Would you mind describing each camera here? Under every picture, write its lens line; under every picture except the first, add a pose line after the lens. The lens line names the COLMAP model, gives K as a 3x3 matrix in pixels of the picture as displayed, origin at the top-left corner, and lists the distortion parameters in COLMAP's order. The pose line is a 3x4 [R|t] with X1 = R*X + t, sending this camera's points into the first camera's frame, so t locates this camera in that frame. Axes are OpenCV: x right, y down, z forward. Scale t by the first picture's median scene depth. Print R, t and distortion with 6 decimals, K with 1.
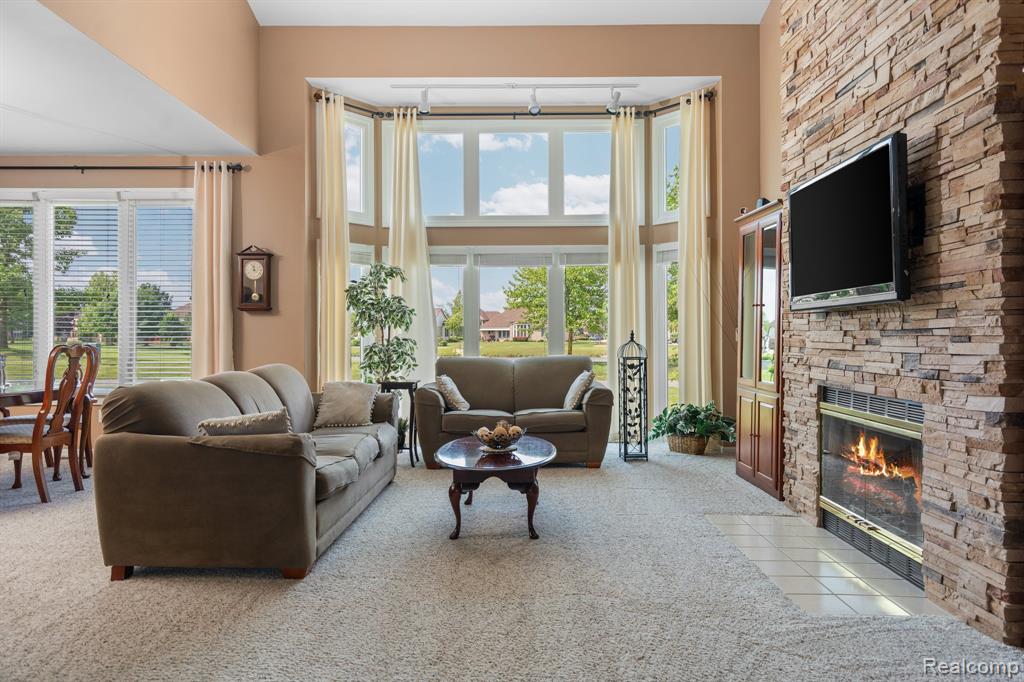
lens RADIAL K [[663.3, 0, 522.2], [0, 663.3, 334.3], [0, 0, 1]] dist [0.015890, -0.004548]
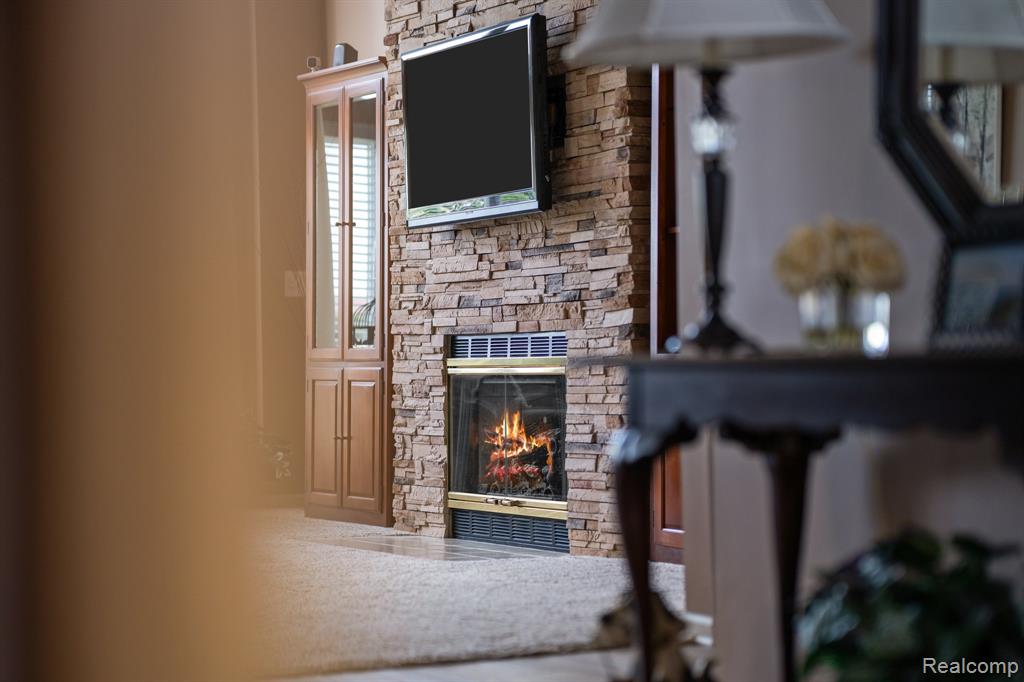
lens RADIAL K [[2306.9, 0, 509.8], [0, 2306.9, 343.9], [0, 0, 1]] dist [0.379948, 0.000000]
pose [[0.882351, -0.006608, 0.470545, -0.667280], [0.011301, 0.999911, -0.007150, 0.108783], [-0.470455, 0.011626, 0.882347, -1.230143]]
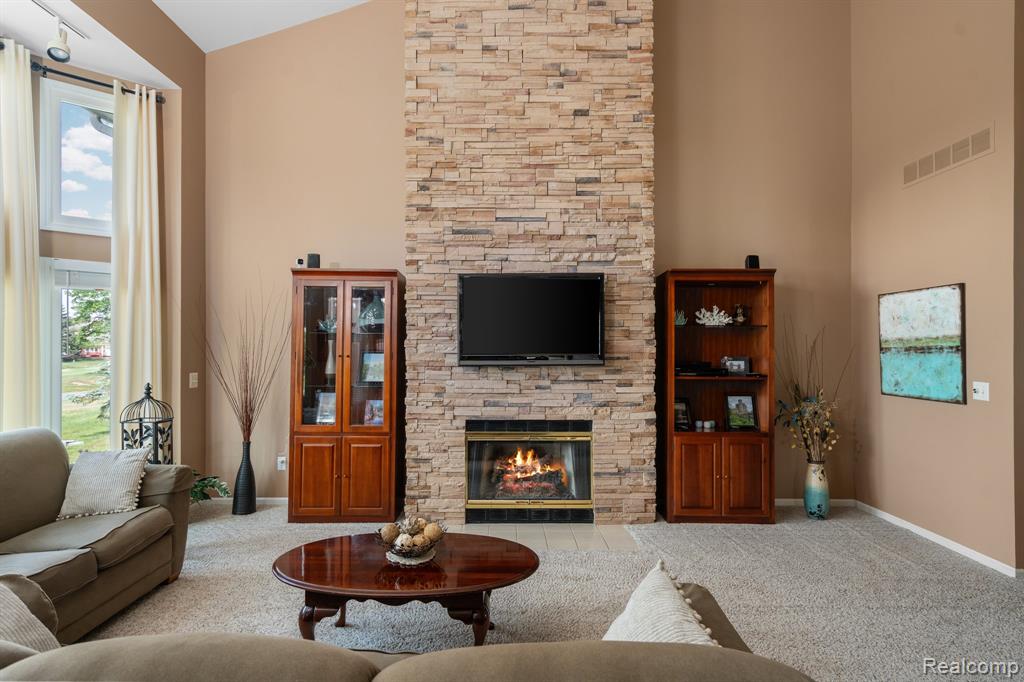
lens RADIAL K [[559.1, 0, 509.8], [0, 559.1, 345.5], [0, 0, 1]] dist [0.004921, 0.002668]
pose [[0.013131, 0.010155, 0.999862, -0.733801], [-0.000707, 0.999948, -0.010147, -0.067209], [-0.999914, -0.000574, 0.013137, 0.935874]]
